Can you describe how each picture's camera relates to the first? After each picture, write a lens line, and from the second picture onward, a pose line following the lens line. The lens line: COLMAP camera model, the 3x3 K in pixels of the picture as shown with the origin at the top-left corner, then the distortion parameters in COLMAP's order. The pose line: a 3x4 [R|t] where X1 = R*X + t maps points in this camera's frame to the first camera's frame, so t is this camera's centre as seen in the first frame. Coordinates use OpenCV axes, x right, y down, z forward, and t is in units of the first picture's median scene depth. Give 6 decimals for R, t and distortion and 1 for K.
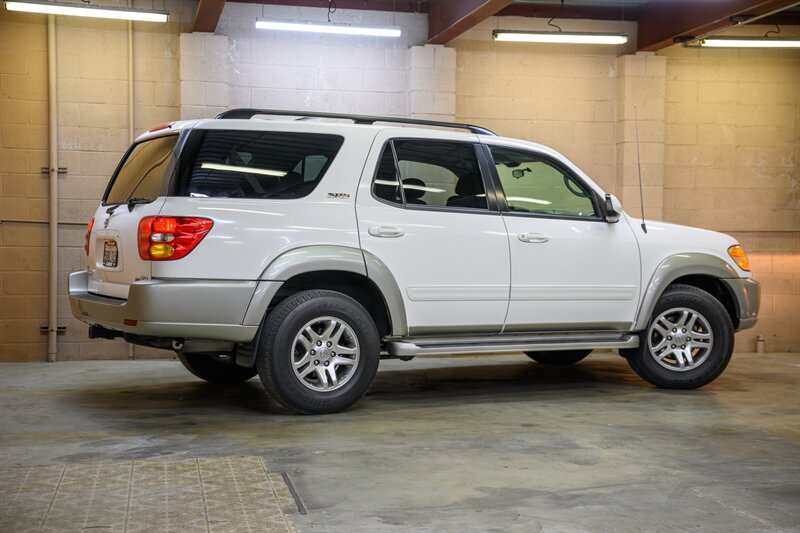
lens RADIAL K [[1110.3, 0, 400.0], [0, 1110.3, 266.5], [0, 0, 1]] dist [0.188008, 0.038696]
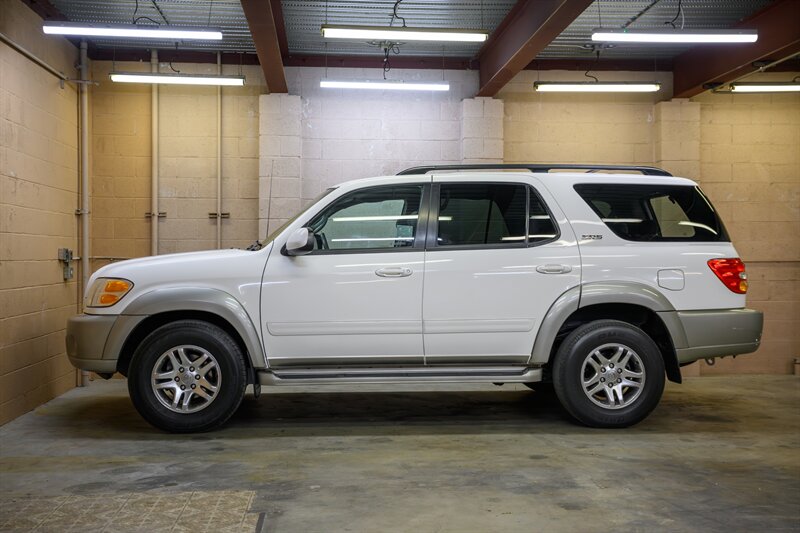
lens RADIAL K [[898.4, 0, 398.6], [0, 898.4, 260.4], [0, 0, 1]] dist [0.077792, 0.031628]
pose [[0.991523, -0.007586, -0.129706, 0.065944], [0.003941, 0.999591, -0.028337, -0.010440], [0.129868, 0.027586, 0.991147, 0.106082]]
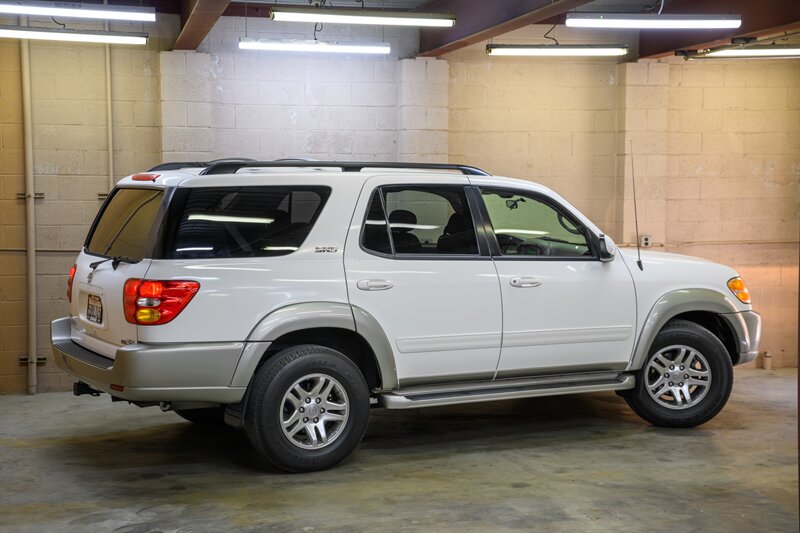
lens RADIAL K [[1207.7, 0, 400.5], [0, 1207.7, 268.8], [0, 0, 1]] dist [0.252069, 0.072526]
pose [[0.999962, -0.008593, 0.001147, 0.006568], [0.008534, 0.998996, 0.043975, -0.067032], [-0.001524, -0.043964, 0.999032, -0.052014]]
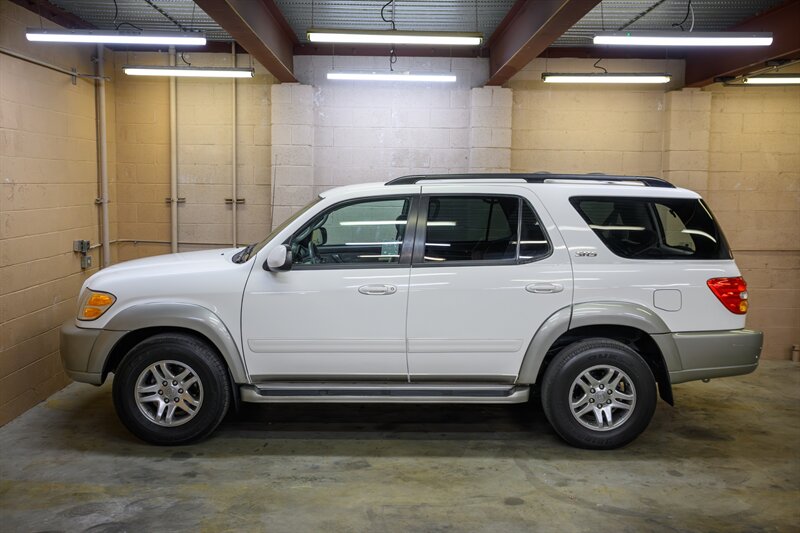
lens RADIAL K [[772.1, 0, 394.8], [0, 772.1, 261.8], [0, 0, 1]] dist [-0.005830, 0.097188]
pose [[0.980364, 0.021690, -0.195999, 0.095763], [-0.009555, 0.997990, 0.062649, -0.073627], [0.196964, -0.059546, 0.978601, 0.221900]]
